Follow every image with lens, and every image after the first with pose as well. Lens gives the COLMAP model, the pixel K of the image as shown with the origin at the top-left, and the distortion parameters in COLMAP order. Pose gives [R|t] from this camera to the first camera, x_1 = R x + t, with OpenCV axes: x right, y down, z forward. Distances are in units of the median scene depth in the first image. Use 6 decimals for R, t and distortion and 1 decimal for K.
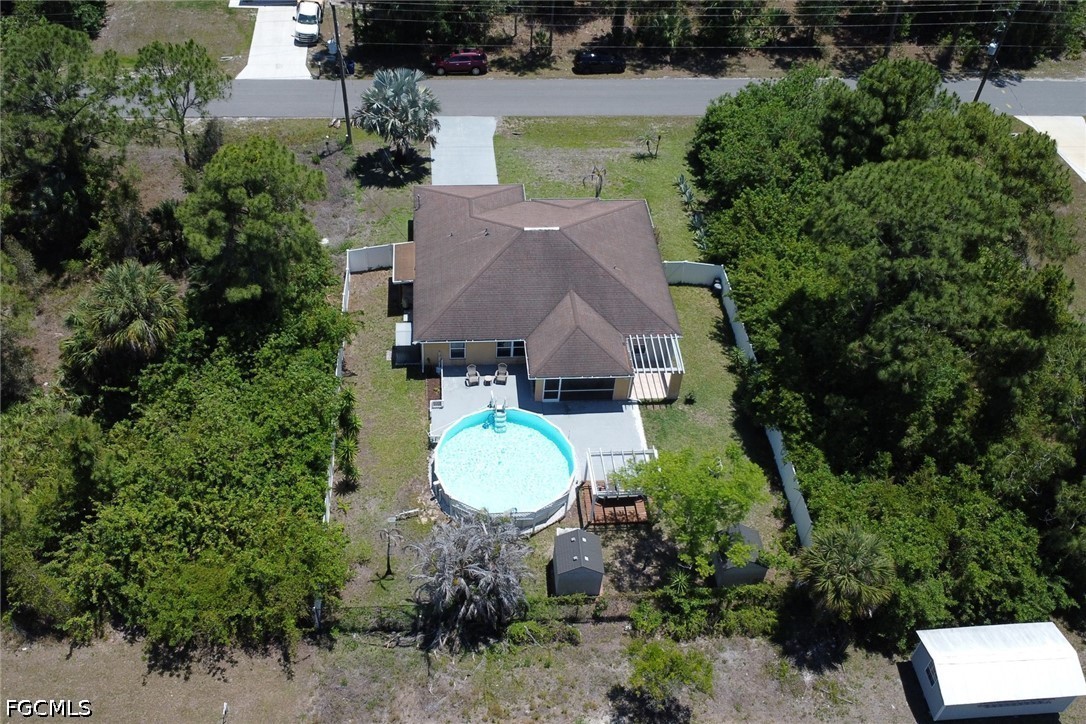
lens RADIAL K [[1032.9, 0, 544.5], [0, 1032.9, 335.5], [0, 0, 1]] dist [-0.017987, -0.020200]
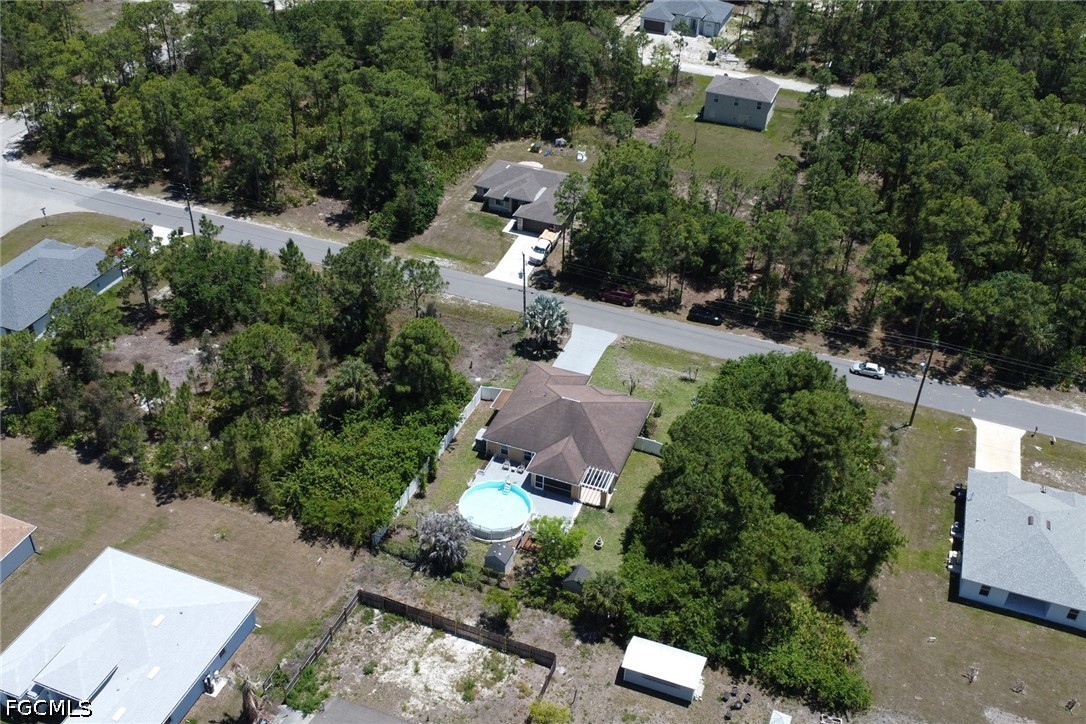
lens RADIAL K [[1086.6, 0, 581.9], [0, 1086.6, 350.6], [0, 0, 1]] dist [-0.015016, -0.029697]
pose [[0.916641, 0.233831, -0.324180, 0.572720], [-0.283177, 0.952290, -0.113815, 0.024815], [0.282100, 0.196127, 0.939124, -0.751005]]
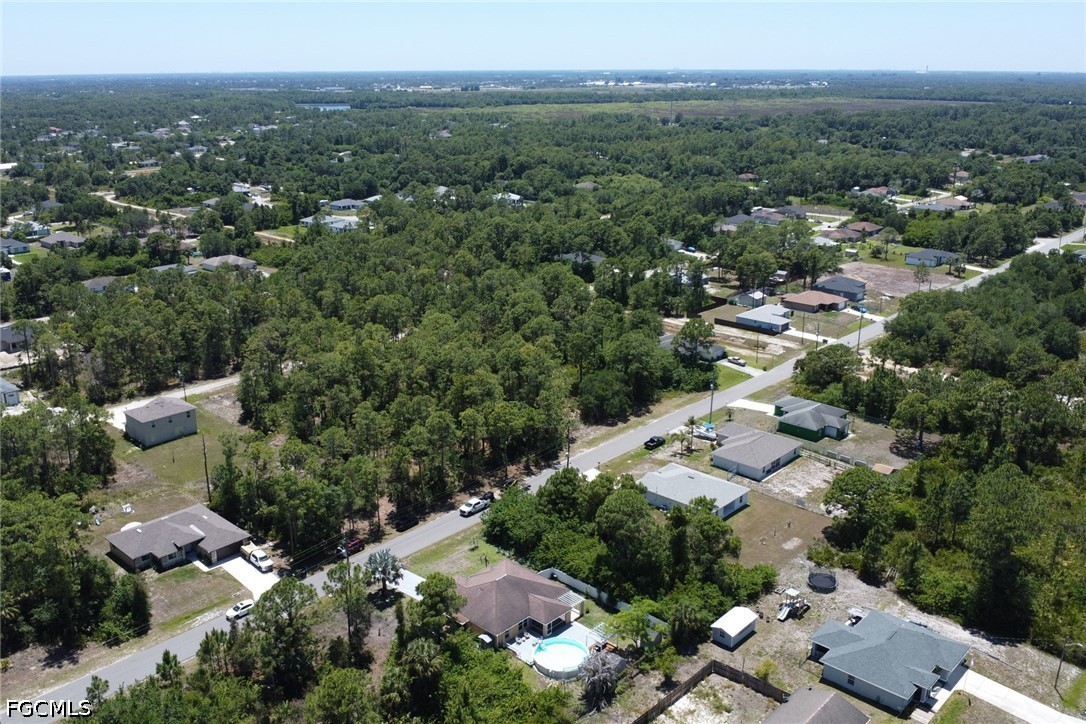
lens RADIAL K [[909.6, 0, 541.1], [0, 909.6, 332.9], [0, 0, 1]] dist [-0.023926, -0.009586]
pose [[0.742642, -0.226677, 0.630159, -1.070993], [0.475169, 0.841430, -0.257312, 0.004960], [-0.471908, 0.490522, 0.732592, -0.825227]]
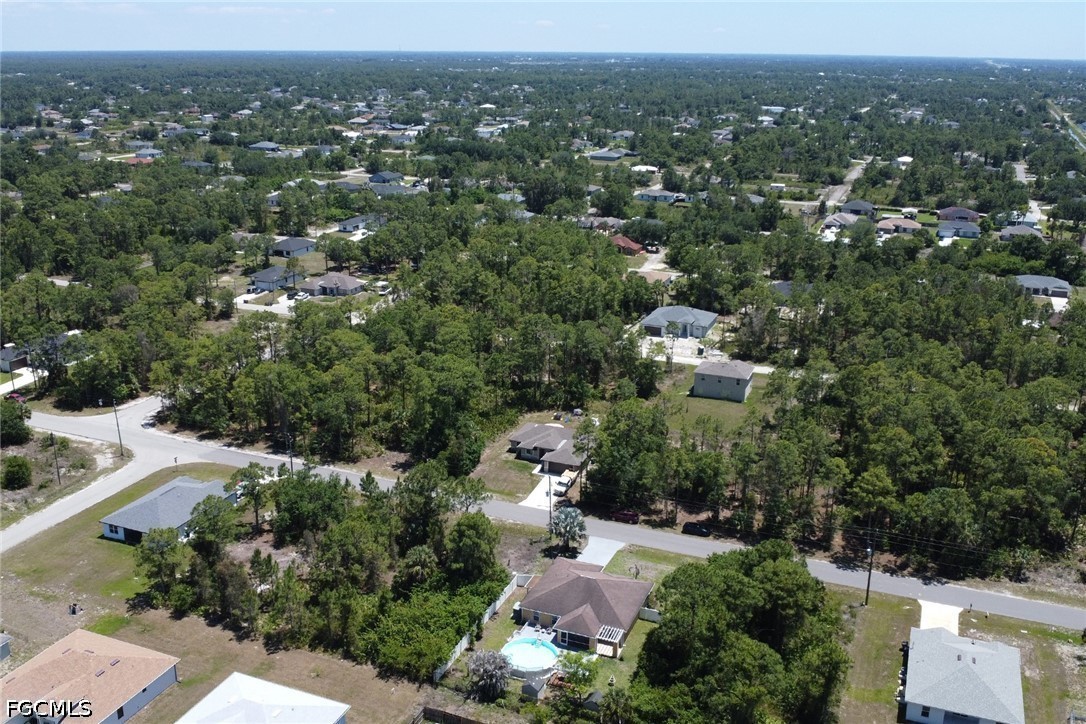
lens RADIAL K [[1032.9, 0, 544.5], [0, 1032.9, 335.5], [0, 0, 1]] dist [-0.017987, -0.020200]
pose [[0.898593, 0.095042, -0.428367, 0.790697], [-0.281434, 0.873837, -0.396490, 0.343166], [0.336640, 0.476840, 0.811971, -1.086732]]
